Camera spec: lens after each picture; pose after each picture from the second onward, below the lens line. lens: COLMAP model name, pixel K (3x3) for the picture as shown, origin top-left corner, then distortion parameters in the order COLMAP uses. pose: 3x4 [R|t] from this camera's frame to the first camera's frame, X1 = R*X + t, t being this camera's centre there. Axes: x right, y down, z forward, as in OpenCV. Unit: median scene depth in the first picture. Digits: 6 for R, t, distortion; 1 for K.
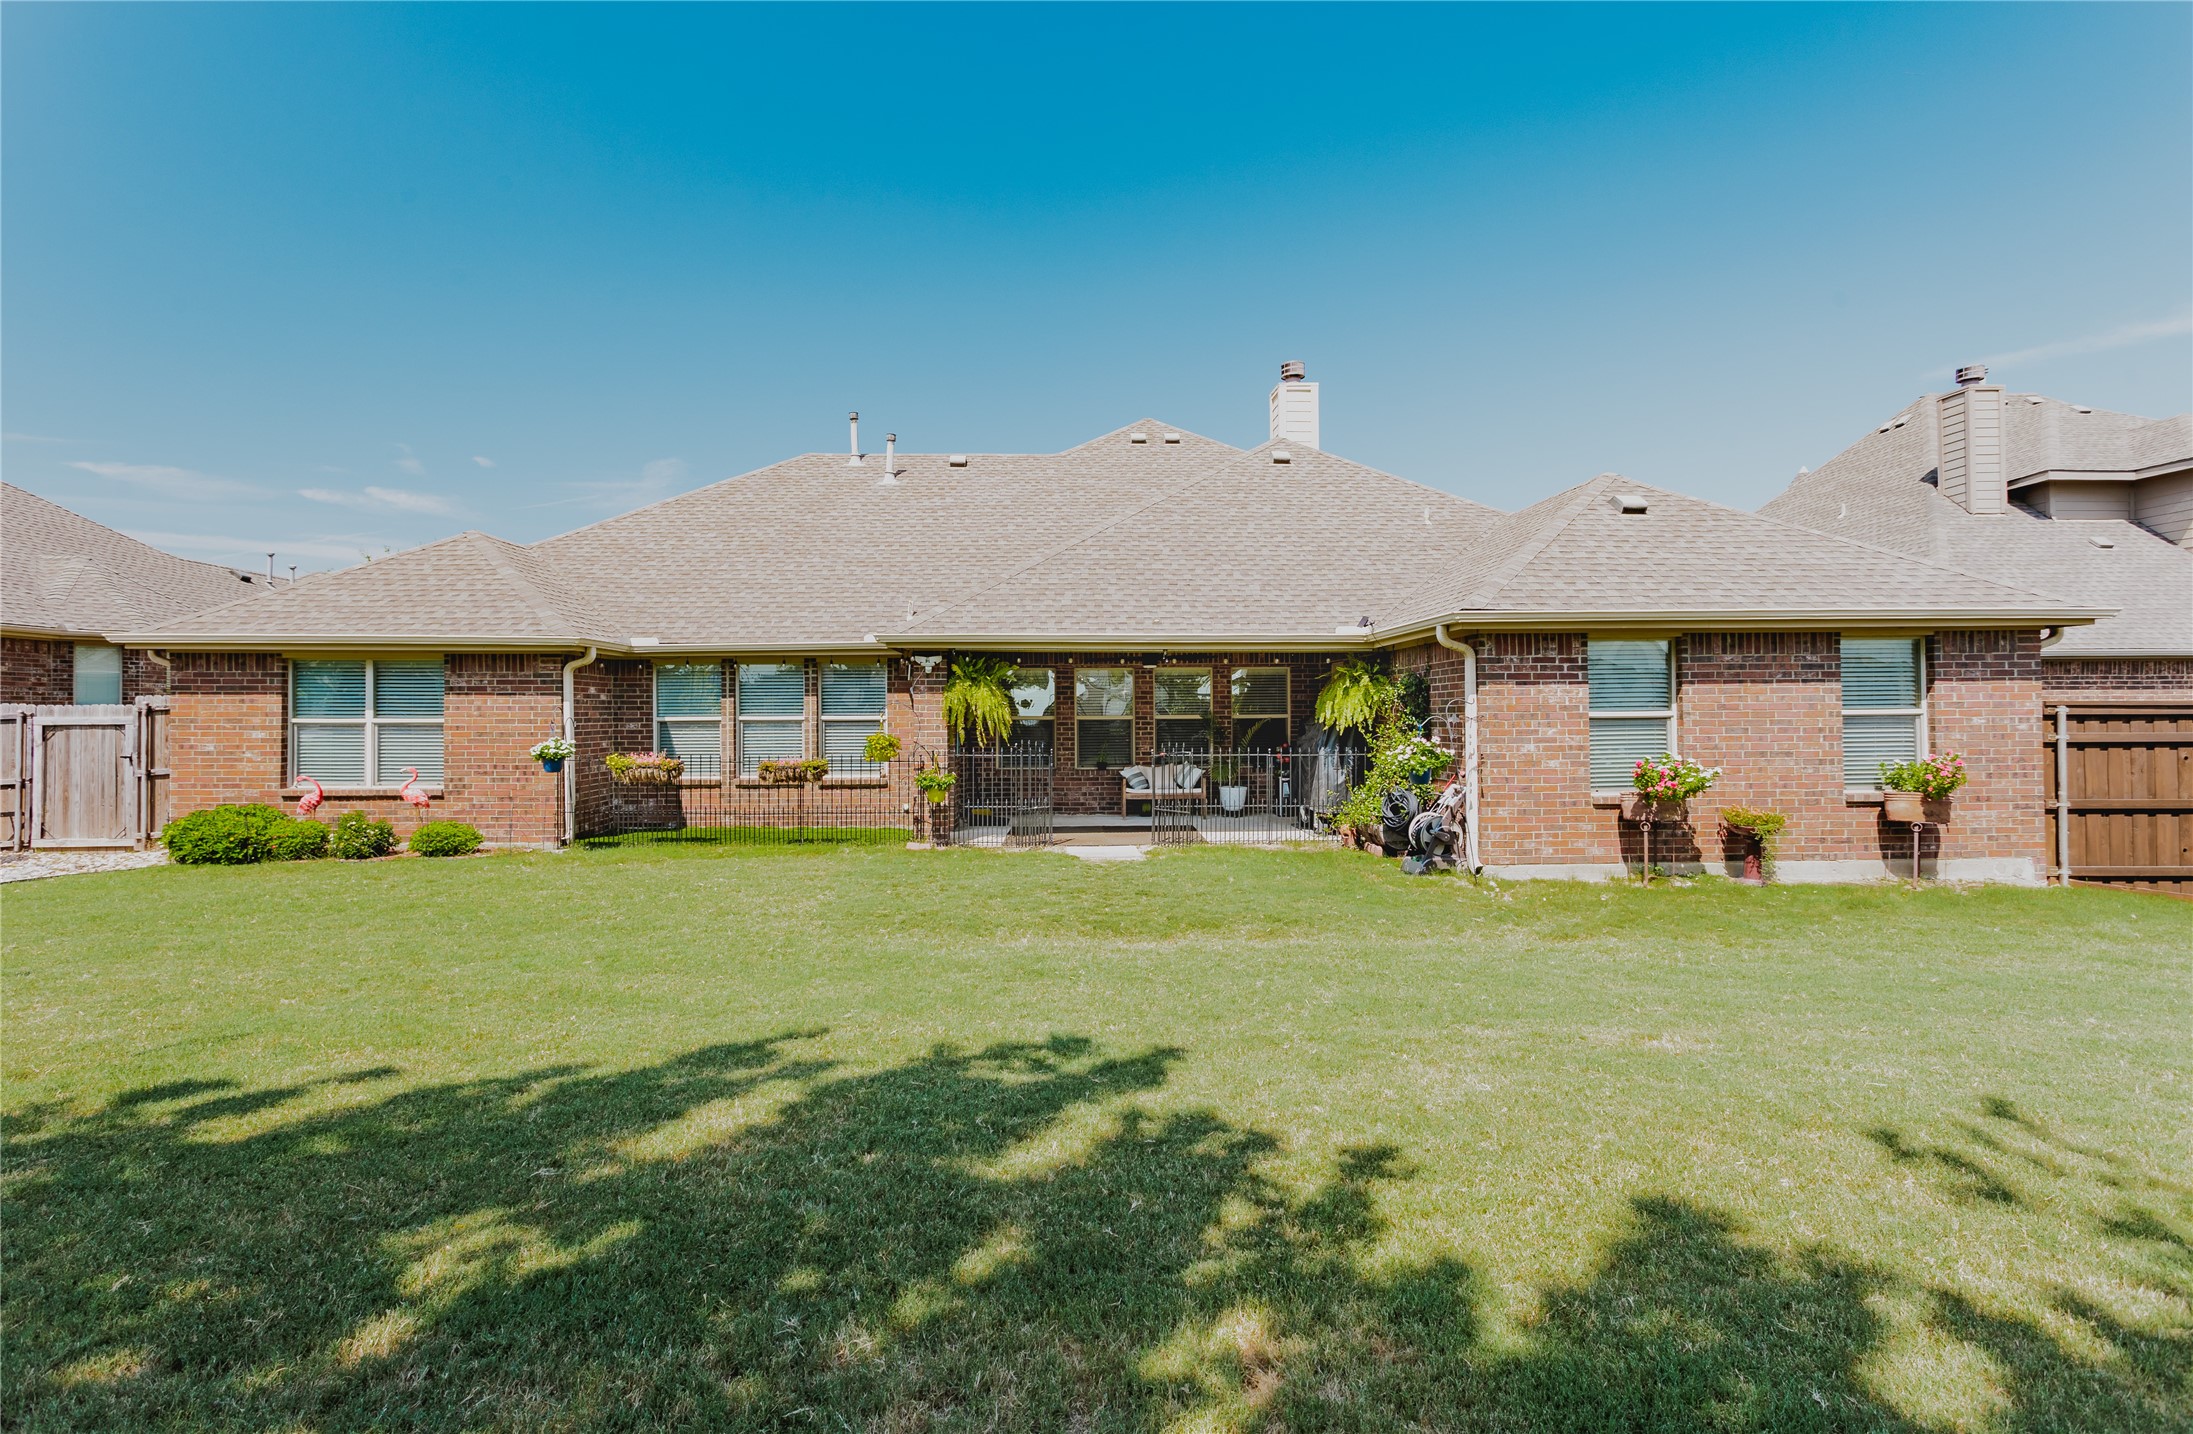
lens RADIAL K [[1046.4, 0, 1096.2], [0, 1046.4, 724.0], [0, 0, 1]] dist [0.002349, 0.000100]
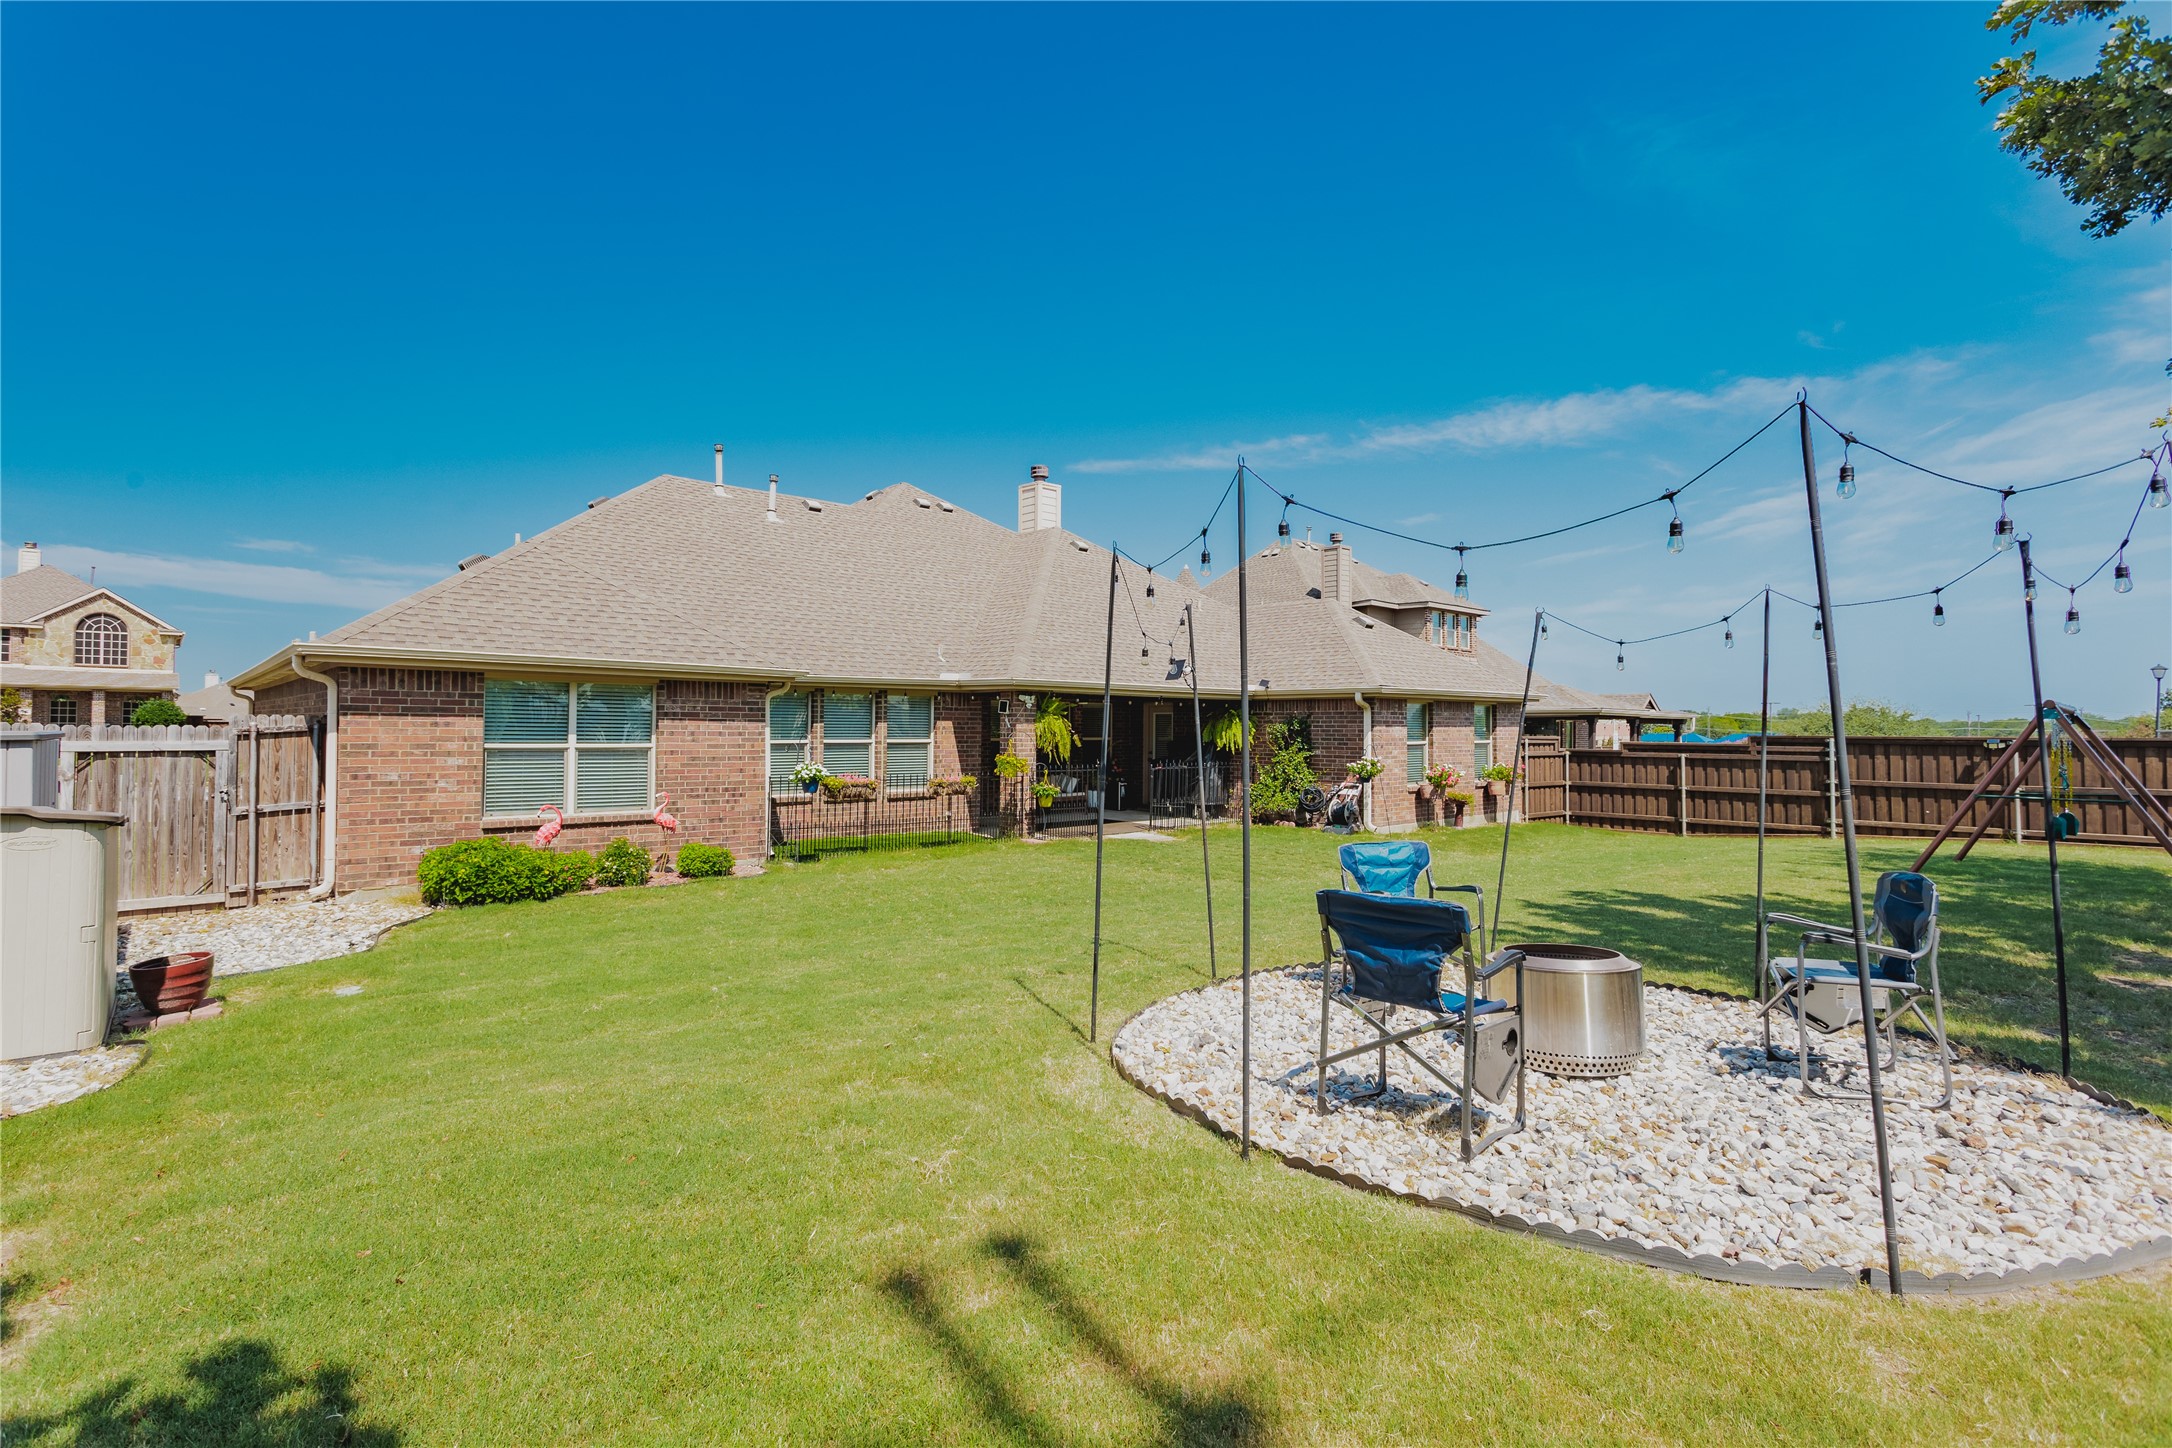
lens RADIAL K [[1021.6, 0, 1087.8], [0, 1021.6, 715.5], [0, 0, 1]] dist [0.007642, 0.003571]
pose [[0.768807, 0.017538, 0.639240, -0.931808], [-0.006663, 0.999789, -0.019416, -0.015783], [-0.639446, 0.010668, 0.768762, -0.028245]]
